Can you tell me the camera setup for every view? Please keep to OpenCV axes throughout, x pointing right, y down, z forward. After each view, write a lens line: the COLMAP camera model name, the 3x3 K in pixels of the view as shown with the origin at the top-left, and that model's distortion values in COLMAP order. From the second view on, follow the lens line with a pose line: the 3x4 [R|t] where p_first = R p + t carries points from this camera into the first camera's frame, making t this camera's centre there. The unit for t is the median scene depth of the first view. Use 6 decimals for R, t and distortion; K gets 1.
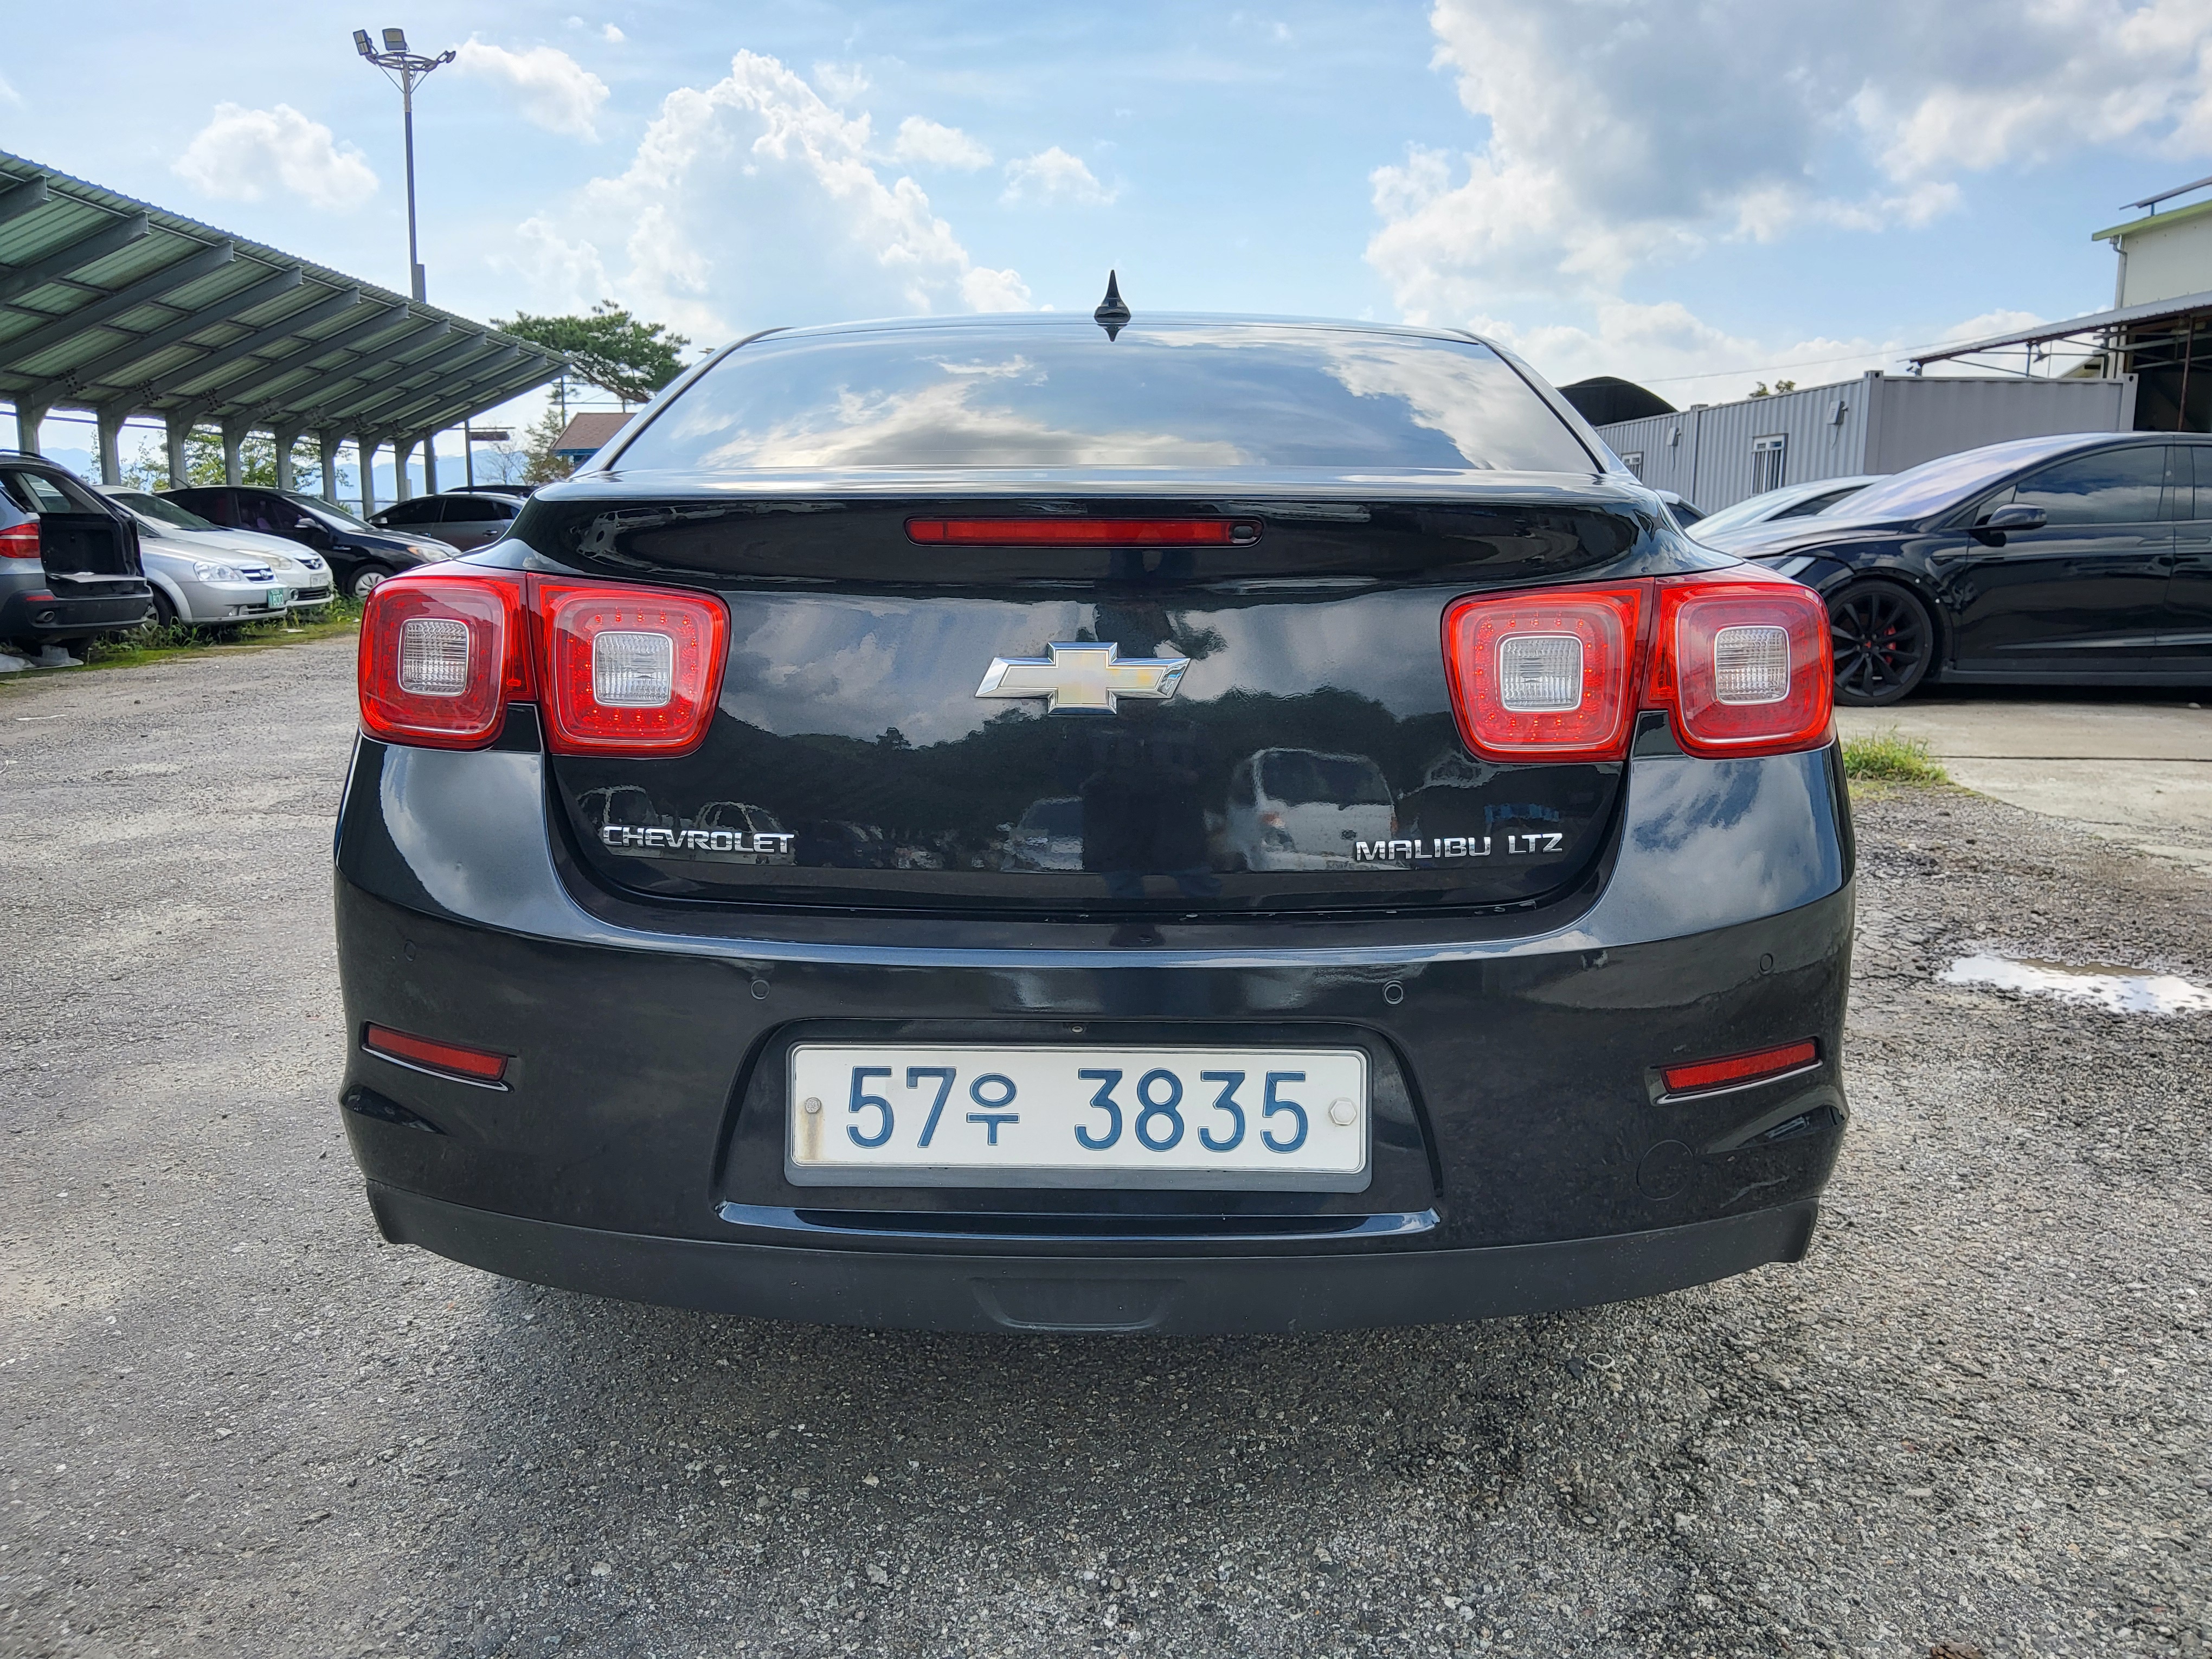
lens RADIAL K [[1778.1, 0, 1125.2], [0, 1778.1, 821.4], [0, 0, 1]] dist [0.060414, -0.121453]
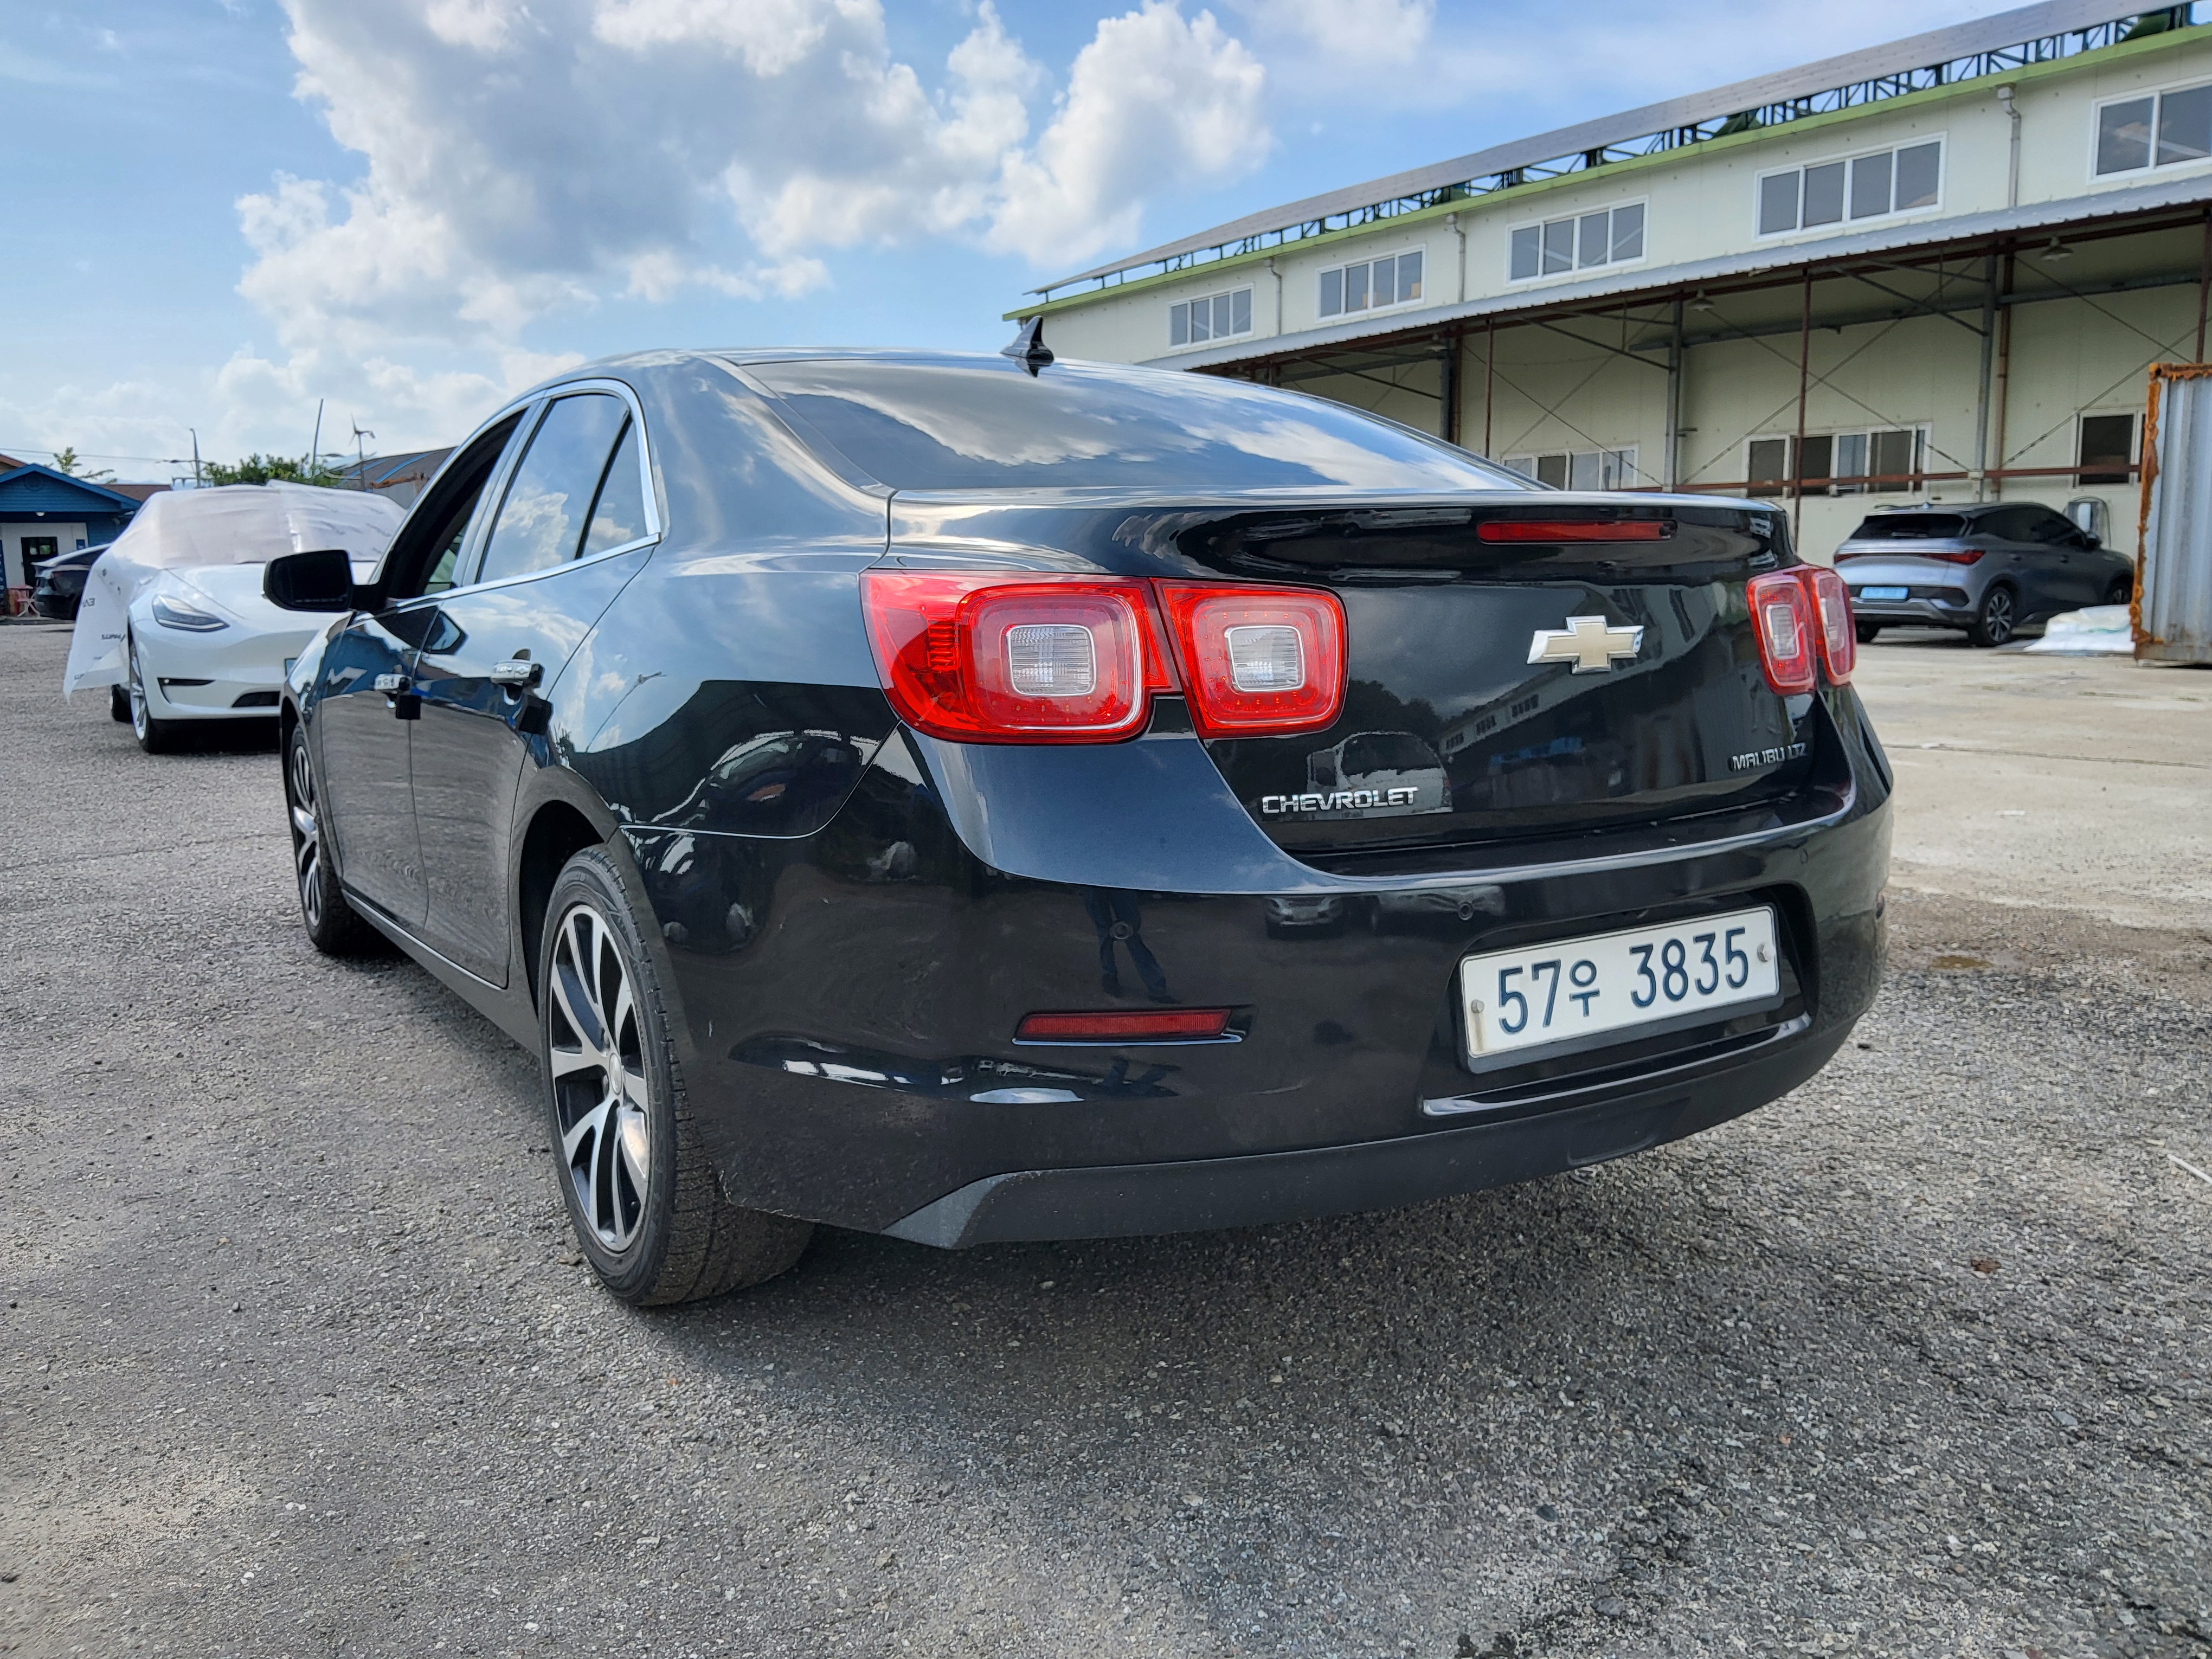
lens RADIAL K [[1778.1, 0, 1125.2], [0, 1778.1, 821.4], [0, 0, 1]] dist [0.060414, -0.121453]
pose [[0.830729, -0.093796, 0.548718, -0.059538], [0.109025, 0.994027, 0.004858, 0.000182], [-0.545896, 0.055788, 0.835993, 0.006738]]
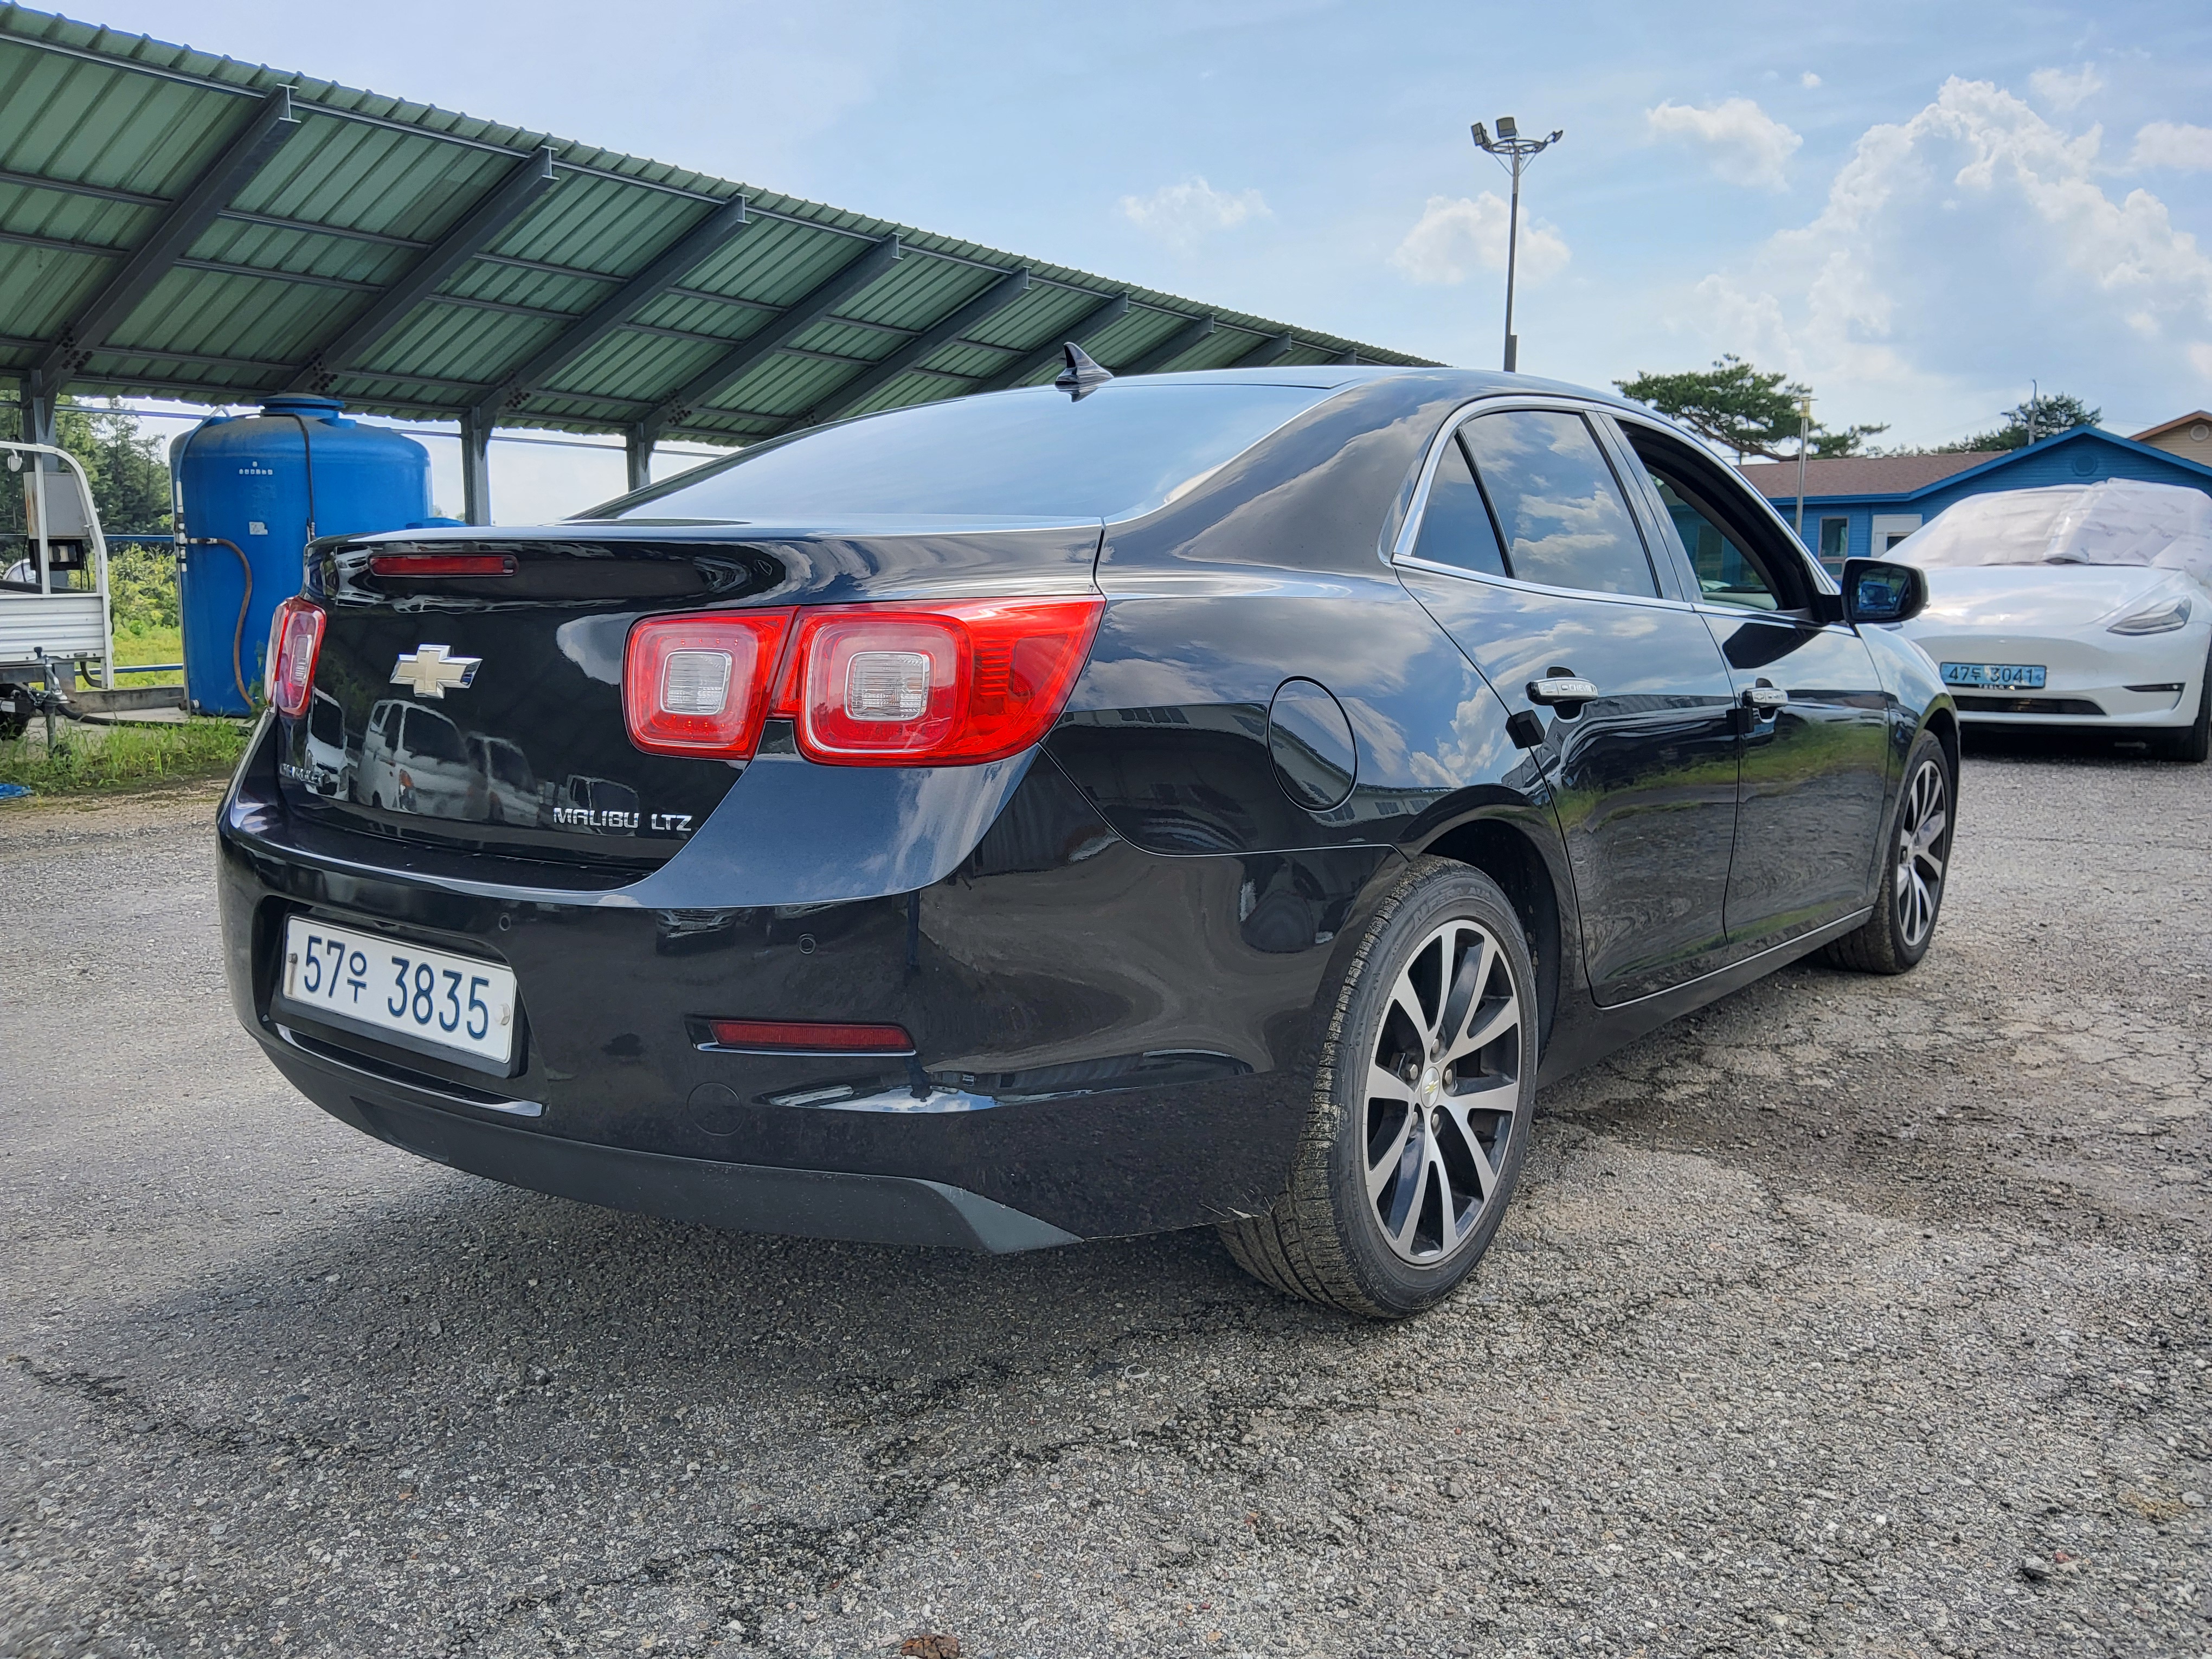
lens RADIAL K [[1820.9, 0, 1174.4], [0, 1820.9, 832.0], [0, 0, 1]] dist [0.003056, 0.001253]
pose [[0.808213, 0.085888, -0.582593, 0.073145], [-0.101420, 0.994826, 0.005964, -0.001400], [0.580091, 0.054267, 0.812742, 0.012100]]
